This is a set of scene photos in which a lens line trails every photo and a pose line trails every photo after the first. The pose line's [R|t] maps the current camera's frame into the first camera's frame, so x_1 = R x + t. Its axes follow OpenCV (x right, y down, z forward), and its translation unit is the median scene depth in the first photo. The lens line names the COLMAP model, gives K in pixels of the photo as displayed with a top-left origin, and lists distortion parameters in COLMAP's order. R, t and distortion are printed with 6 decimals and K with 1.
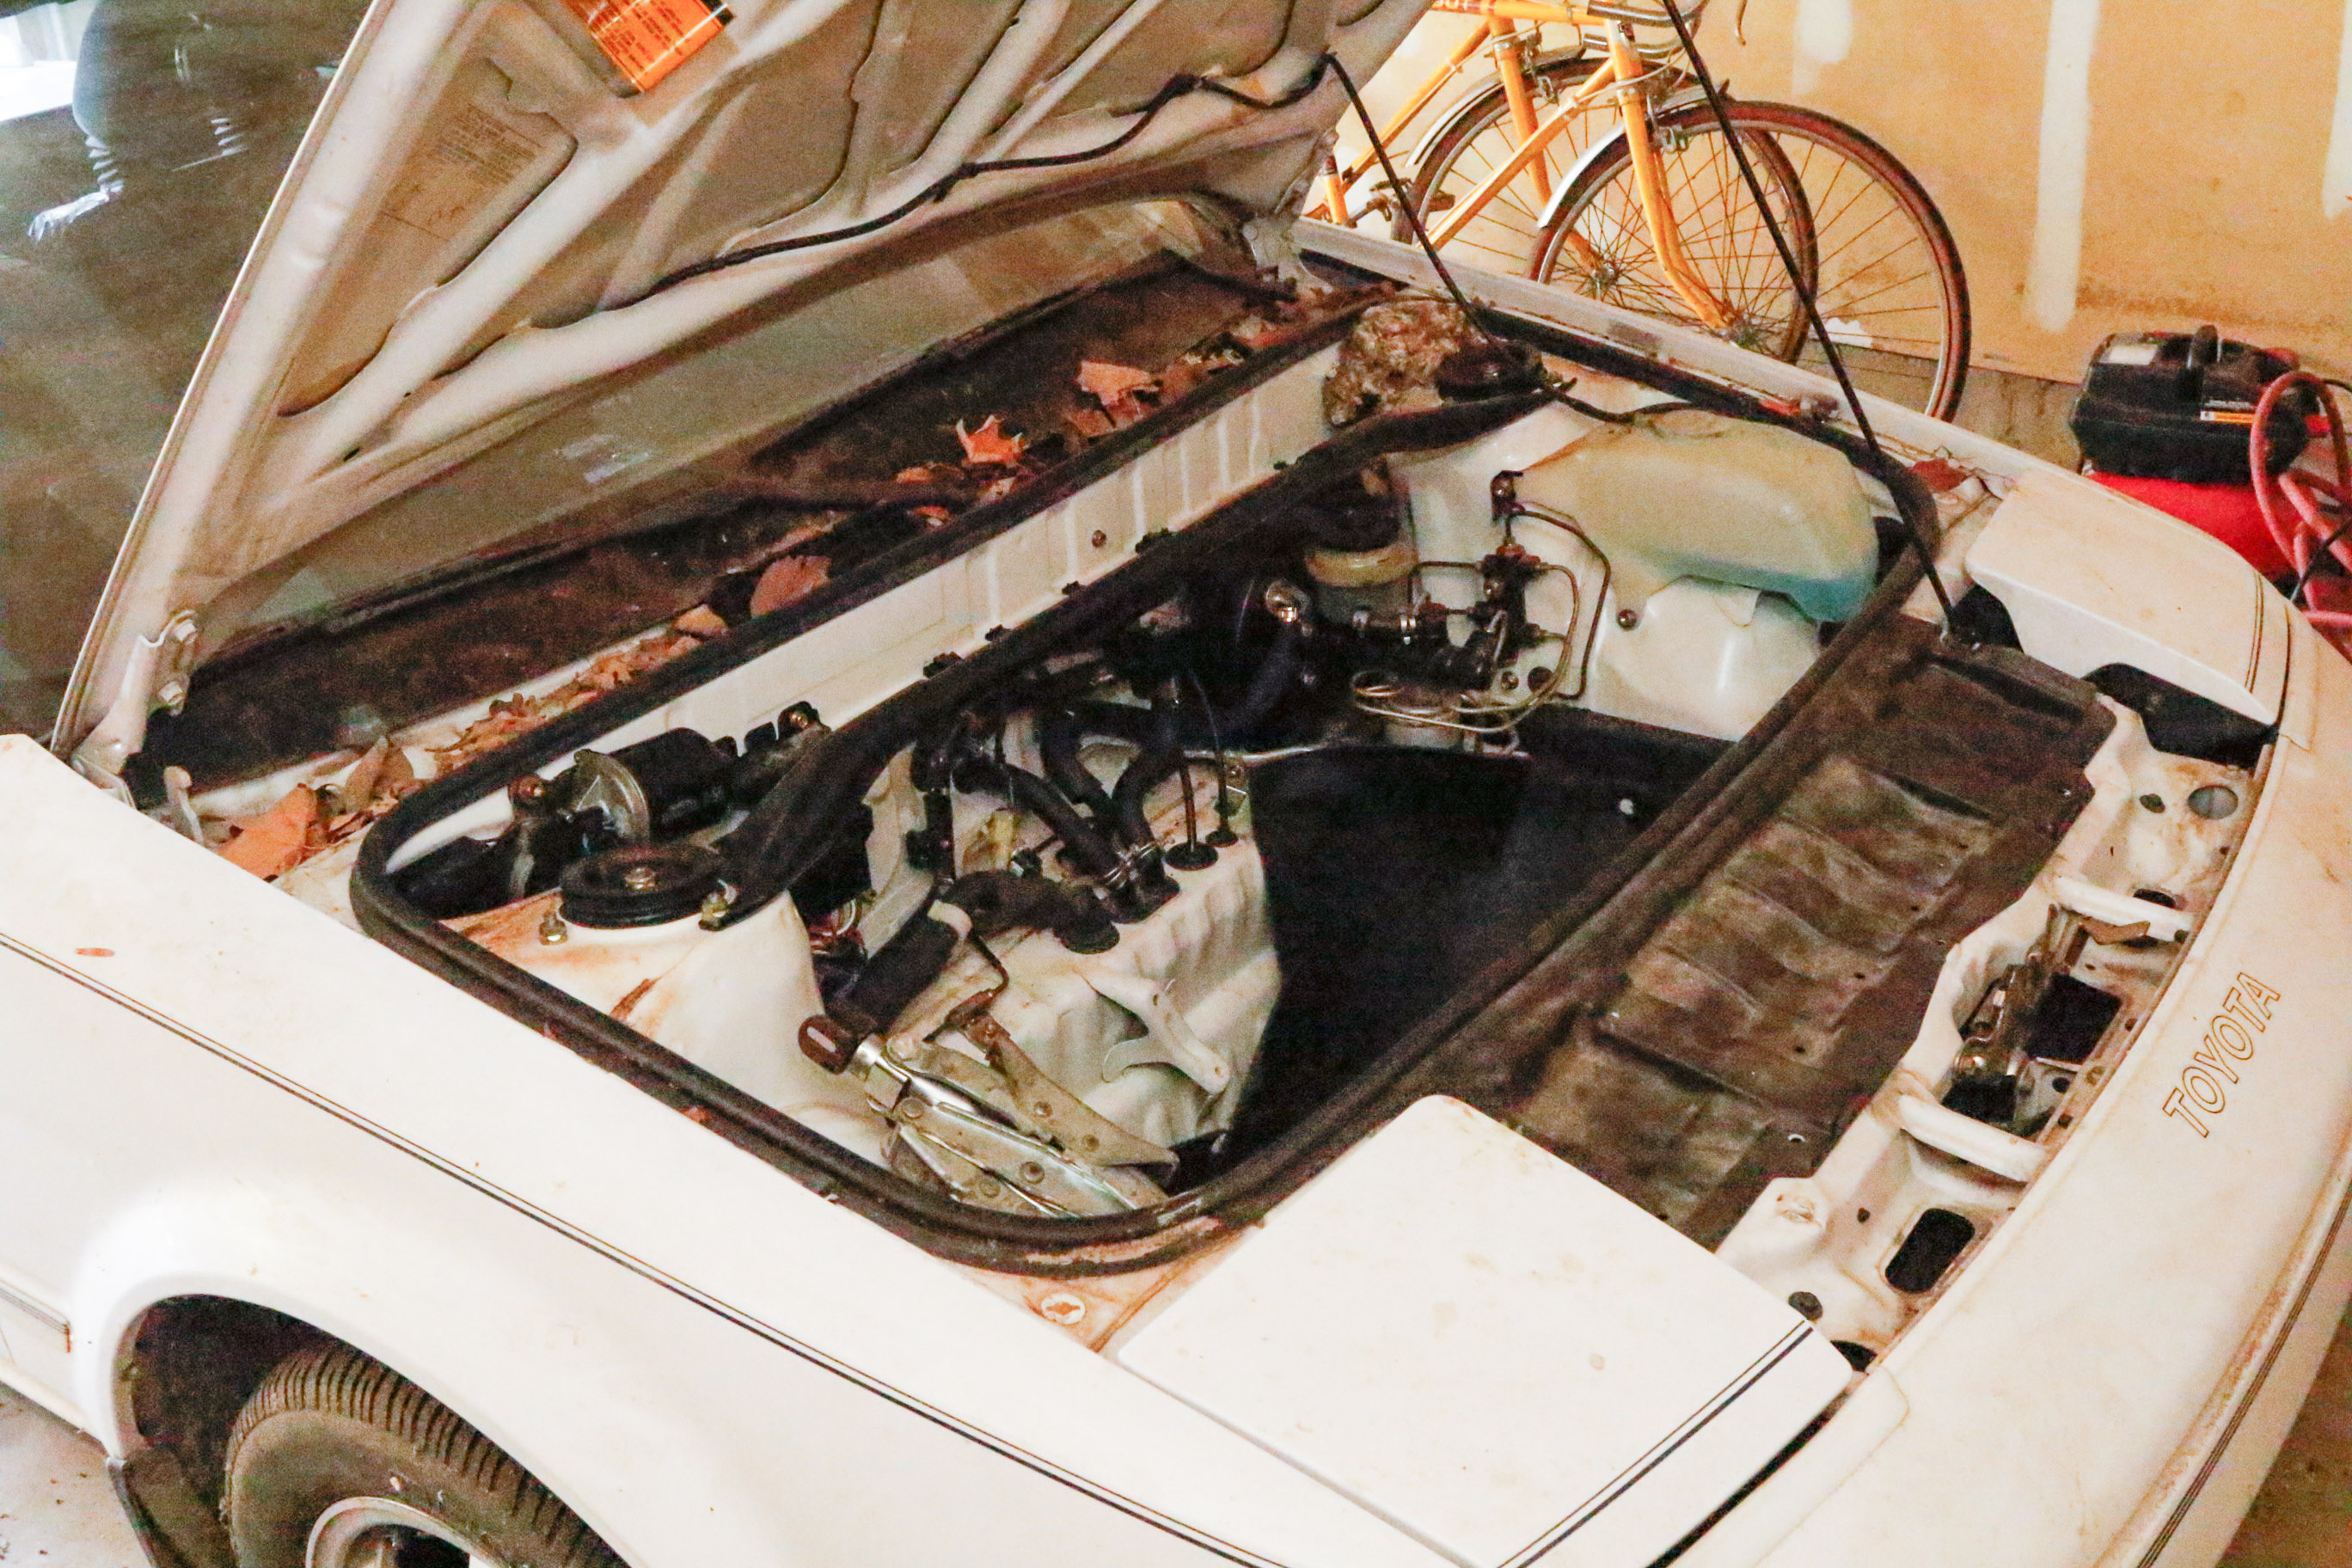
lens RADIAL K [[2576.0, 0, 1191.1], [0, 2576.0, 781.1], [0, 0, 1]] dist [-0.113621, 0.000000]
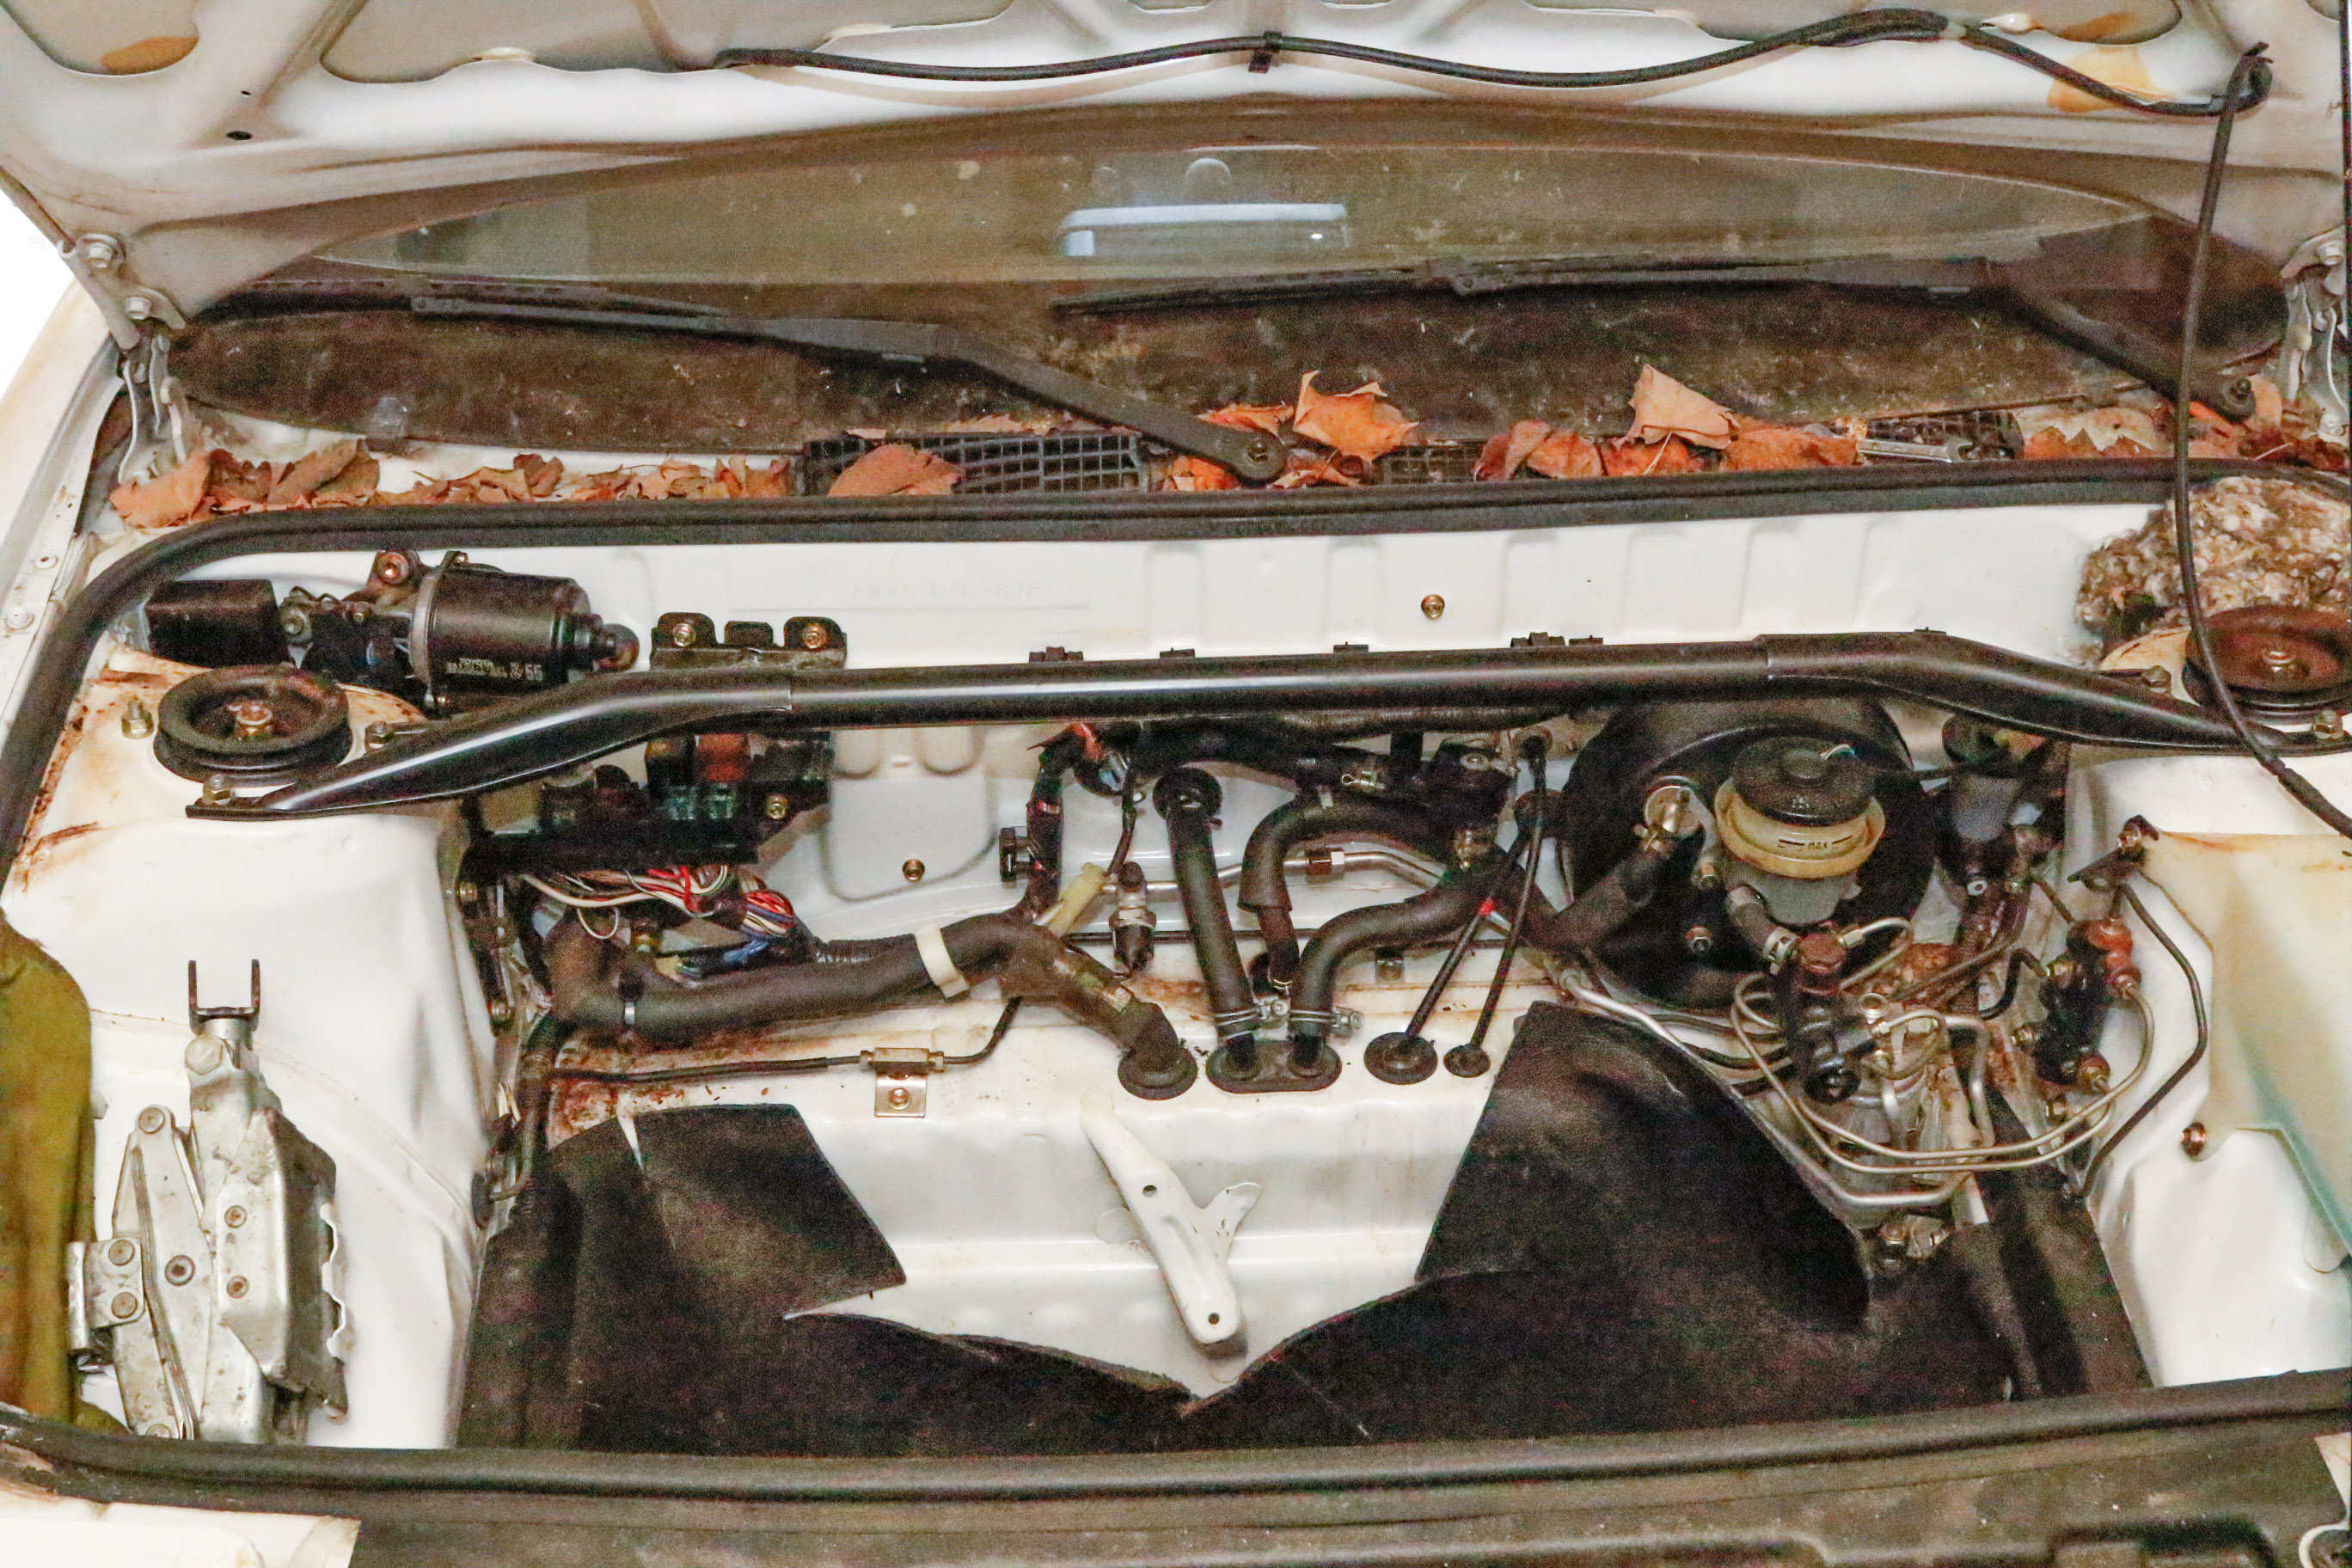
lens RADIAL K [[2576.0, 0, 1178.5], [0, 2576.0, 779.9], [0, 0, 1]] dist [-0.113621, 0.000000]
pose [[0.593038, 0.502246, -0.629329, 0.469319], [-0.382044, 0.863541, 0.329149, -0.311946], [0.708765, 0.045234, 0.703993, 0.560920]]
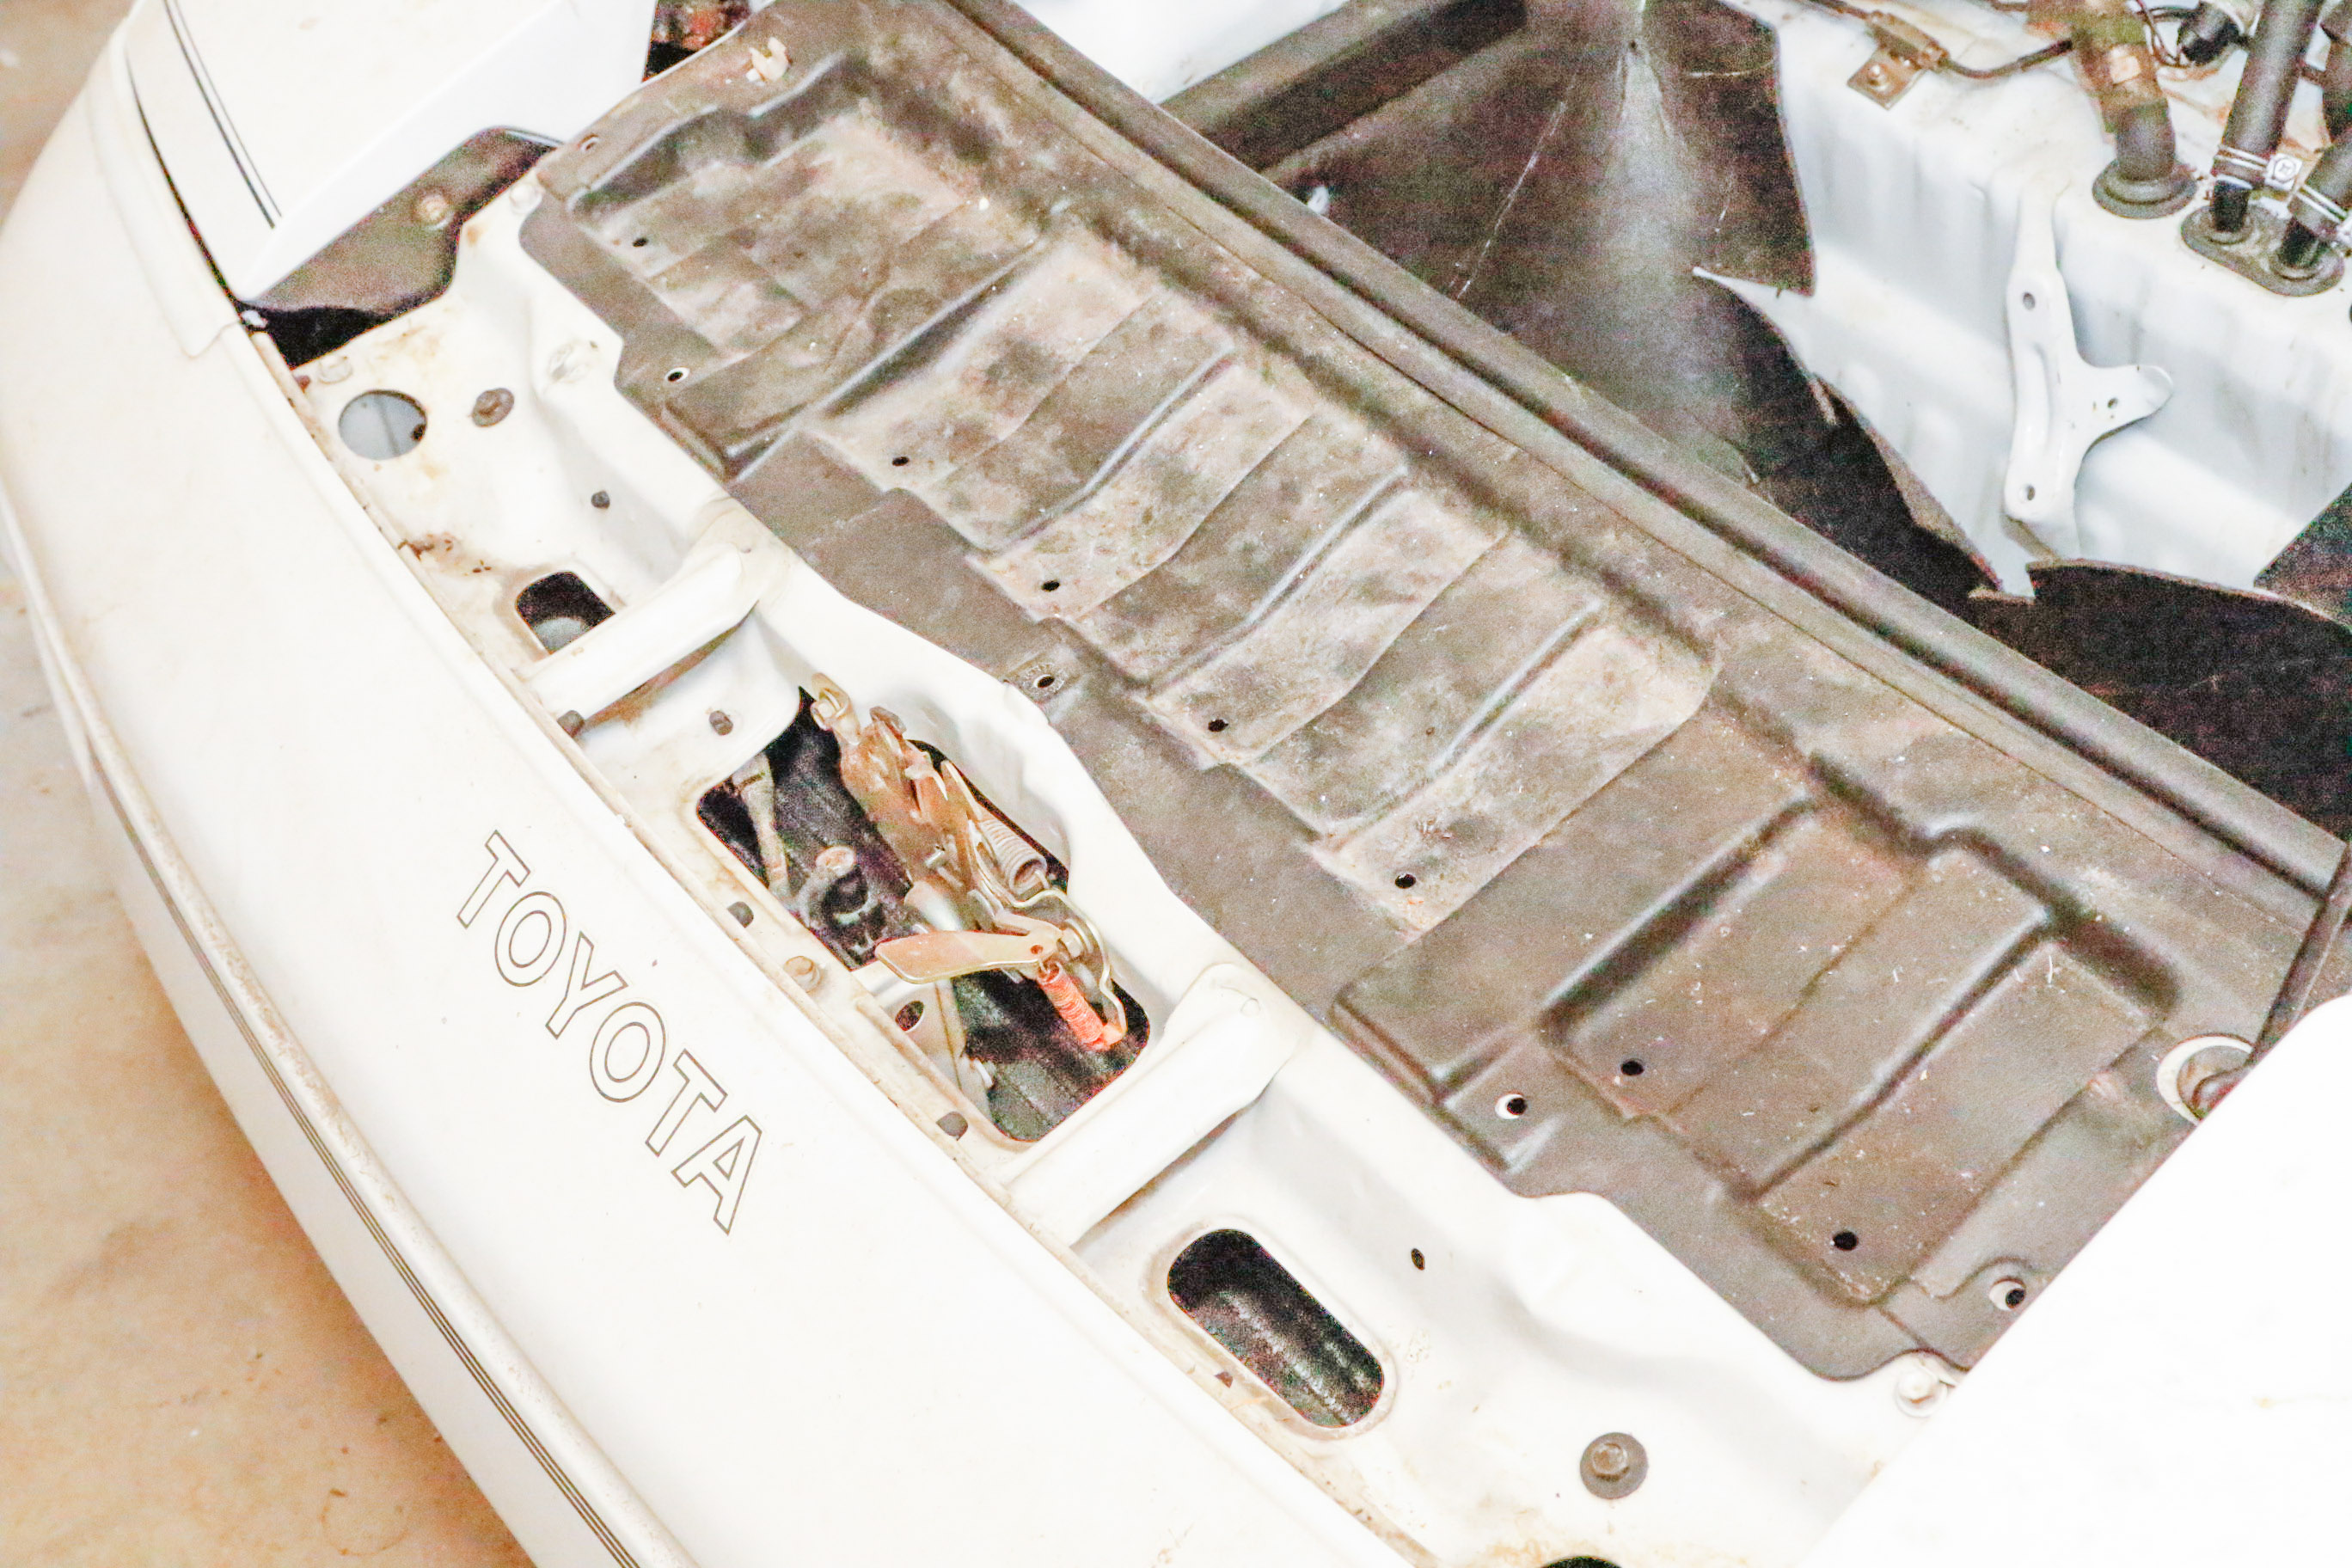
lens RADIAL K [[3223.4, 0, 1181.8], [0, 3223.4, 788.7], [0, 0, 1]] dist [-0.045373, 0.000000]
pose [[-0.316408, 0.722888, -0.614262, 0.694399], [-0.317685, 0.529393, 0.786651, -0.447553], [0.893847, 0.444045, 0.062146, 0.972078]]
